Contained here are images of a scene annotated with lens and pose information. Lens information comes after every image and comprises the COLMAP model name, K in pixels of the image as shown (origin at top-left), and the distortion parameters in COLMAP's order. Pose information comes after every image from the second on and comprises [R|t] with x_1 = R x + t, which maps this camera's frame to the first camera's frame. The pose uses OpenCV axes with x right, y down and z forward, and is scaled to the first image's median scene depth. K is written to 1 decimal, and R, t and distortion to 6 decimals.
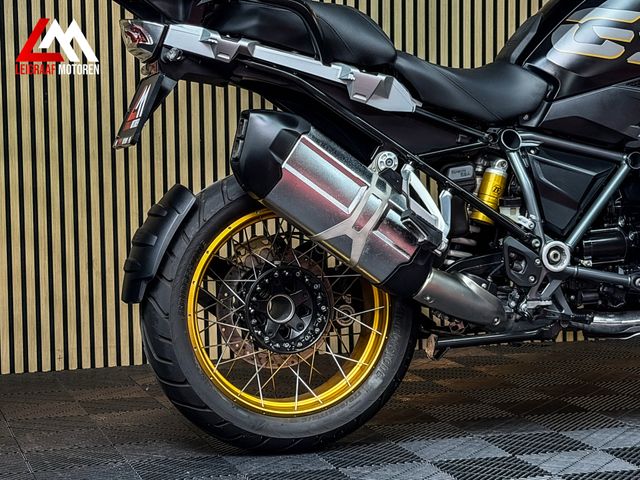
lens RADIAL K [[1419.8, 0, 320.1], [0, 1419.8, 240.1], [0, 0, 1]] dist [0.144719, 0.000000]
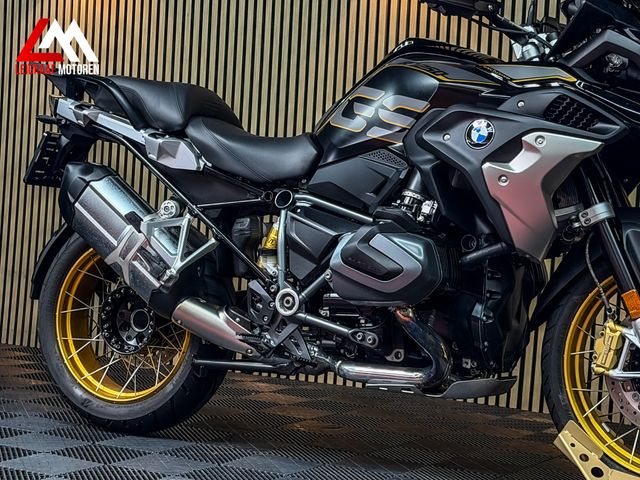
lens RADIAL K [[1442.9, 0, 317.4], [0, 1442.9, 239.9], [0, 0, 1]] dist [0.136129, 0.000000]
pose [[0.683378, 0.075831, -0.726115, 1.019150], [-0.112340, 0.993668, -0.001955, -0.038725], [0.721369, 0.082908, 0.687570, 0.218845]]
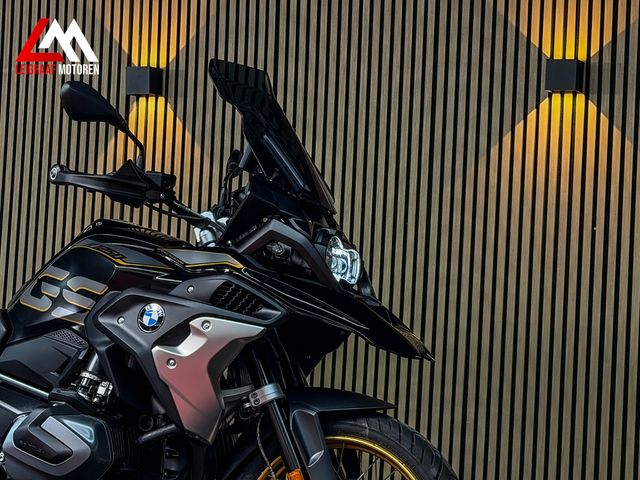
lens RADIAL K [[1423.6, 0, 319.0], [0, 1423.6, 250.4], [0, 0, 1]] dist [0.135882, 0.000000]
pose [[0.759629, 0.017793, -0.650113, 1.117514], [-0.108464, 0.989092, -0.099666, -0.087369], [0.641248, 0.146223, 0.753273, 0.290106]]
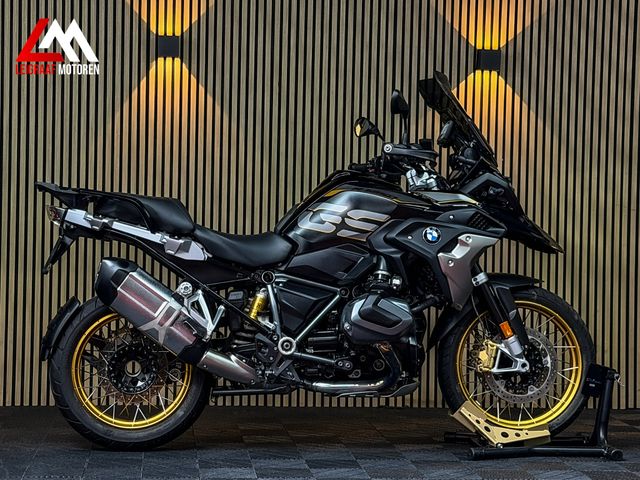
lens RADIAL K [[1442.9, 0, 320.9], [0, 1442.9, 234.1], [0, 0, 1]] dist [0.136129, 0.000000]
pose [[0.981299, 0.034615, -0.189354, 0.533647], [-0.045807, 0.997432, -0.055051, -0.029607], [0.186962, 0.062695, 0.980364, -0.718982]]
